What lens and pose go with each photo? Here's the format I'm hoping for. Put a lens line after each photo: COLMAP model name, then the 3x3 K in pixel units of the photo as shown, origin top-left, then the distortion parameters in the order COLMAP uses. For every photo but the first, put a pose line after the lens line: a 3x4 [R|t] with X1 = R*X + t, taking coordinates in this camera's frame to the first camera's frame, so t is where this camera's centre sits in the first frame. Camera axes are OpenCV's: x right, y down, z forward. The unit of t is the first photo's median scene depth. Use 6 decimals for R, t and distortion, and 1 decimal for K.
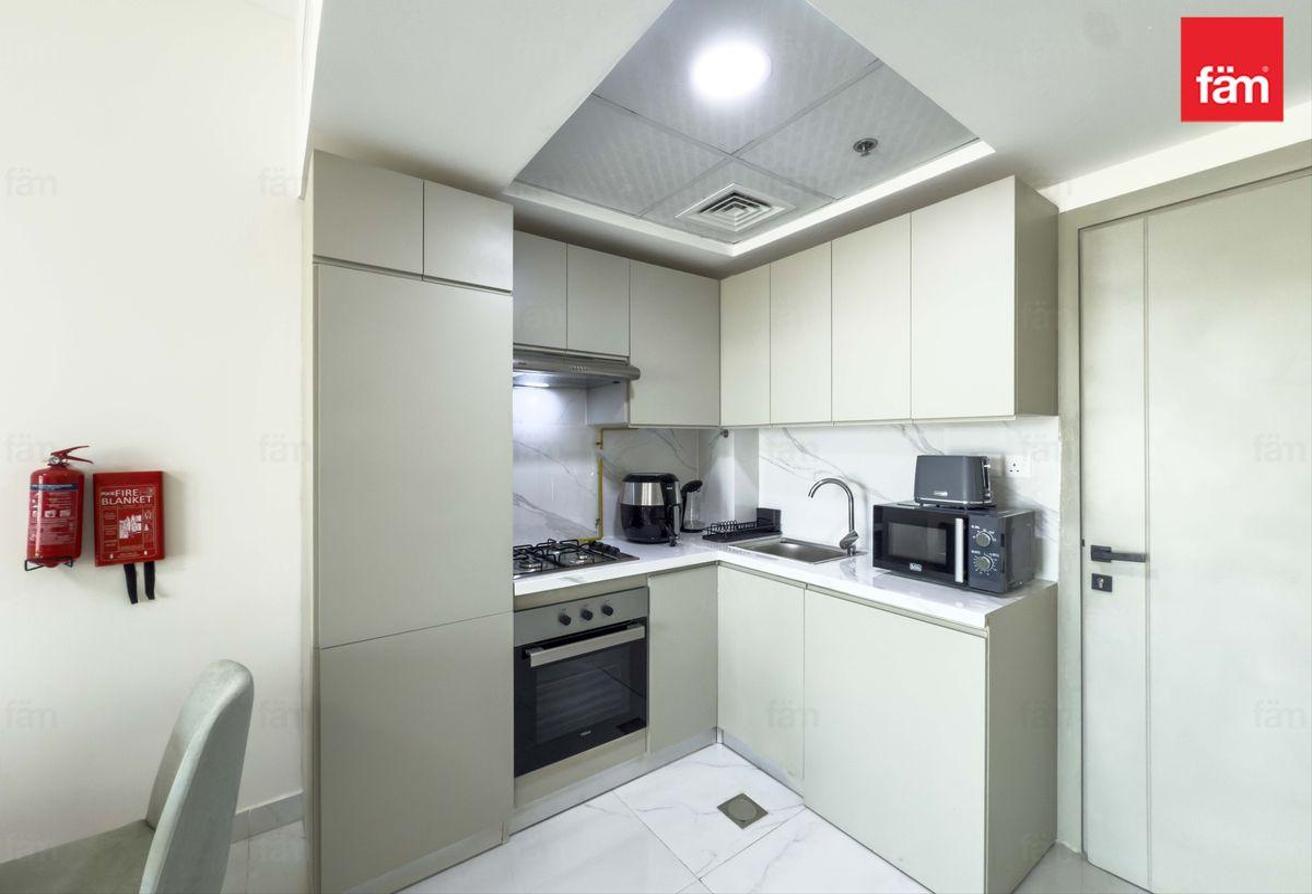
lens RADIAL K [[527.1, 0, 657.5], [0, 527.1, 445.6], [0, 0, 1]] dist [-0.000425, -0.000243]
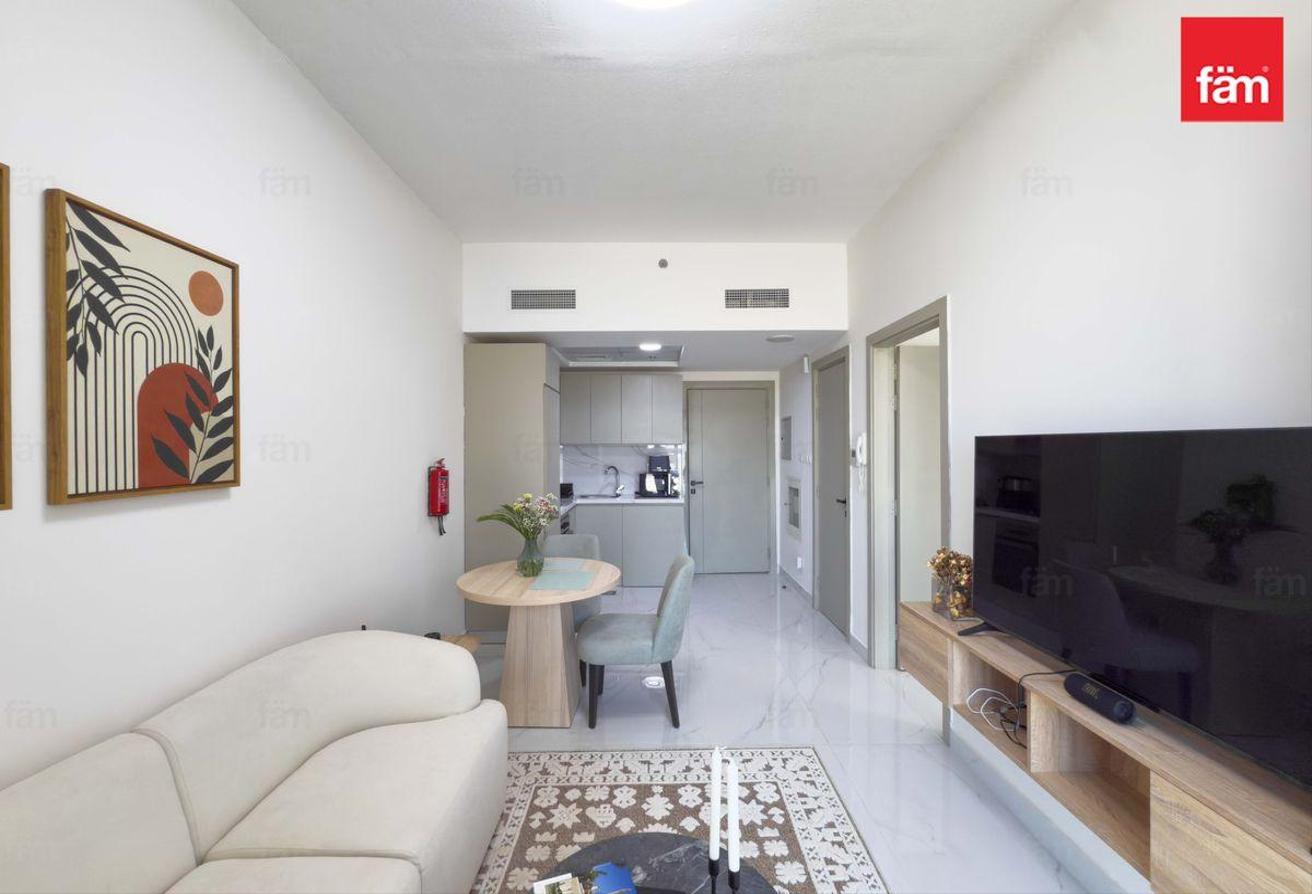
lens RADIAL K [[527.1, 0, 657.5], [0, 527.1, 445.6], [0, 0, 1]] dist [-0.000425, -0.000243]
pose [[0.583419, -0.001489, 0.812170, -1.964407], [0.005621, 0.999982, -0.002205, -0.033046], [-0.812152, 0.005852, 0.583416, -0.780086]]
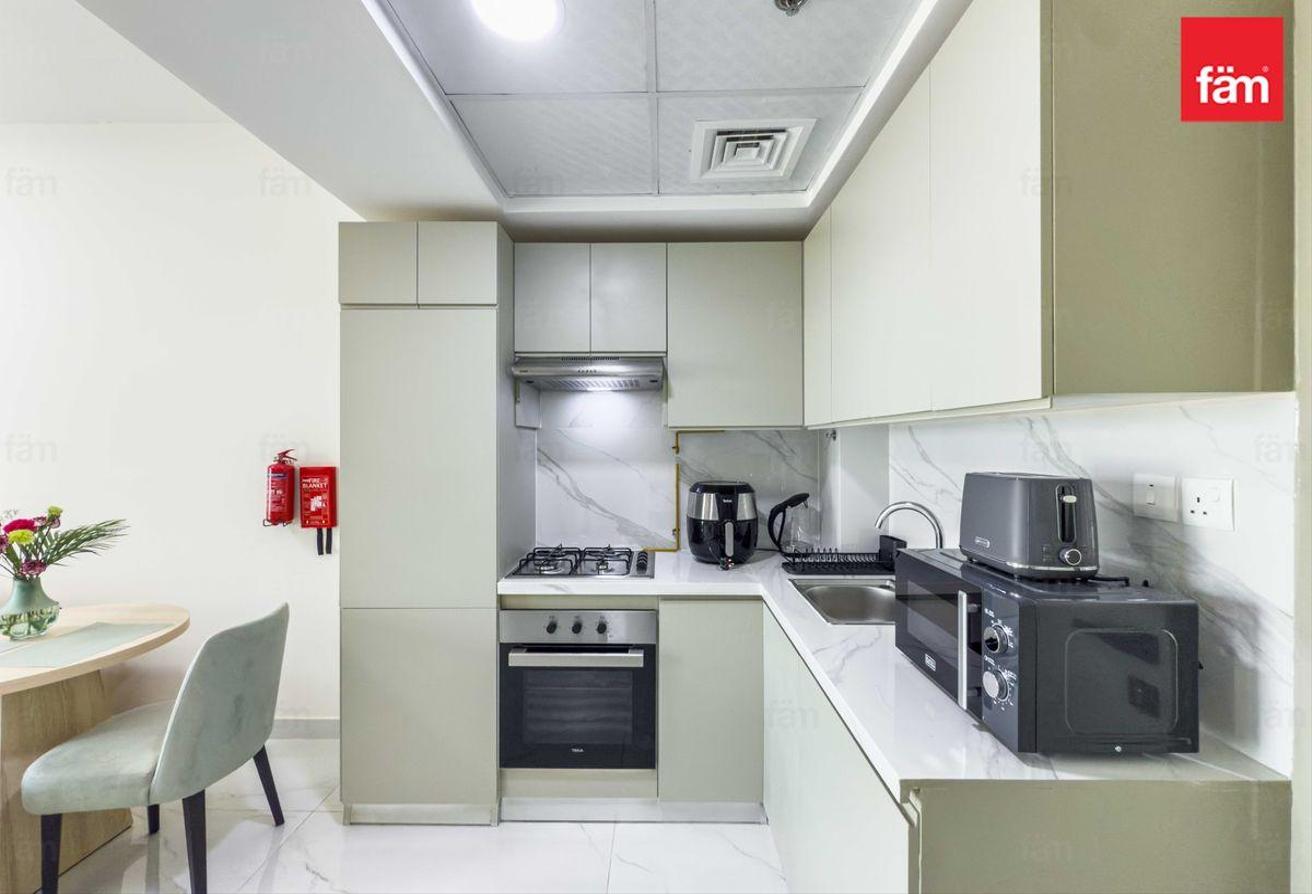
lens RADIAL K [[527.1, 0, 657.5], [0, 527.1, 445.6], [0, 0, 1]] dist [-0.000425, -0.000243]
pose [[0.801396, 0.002575, -0.598128, 0.601827], [-0.001864, 0.999997, 0.001808, -0.012839], [0.598131, -0.000334, 0.801398, 0.345279]]
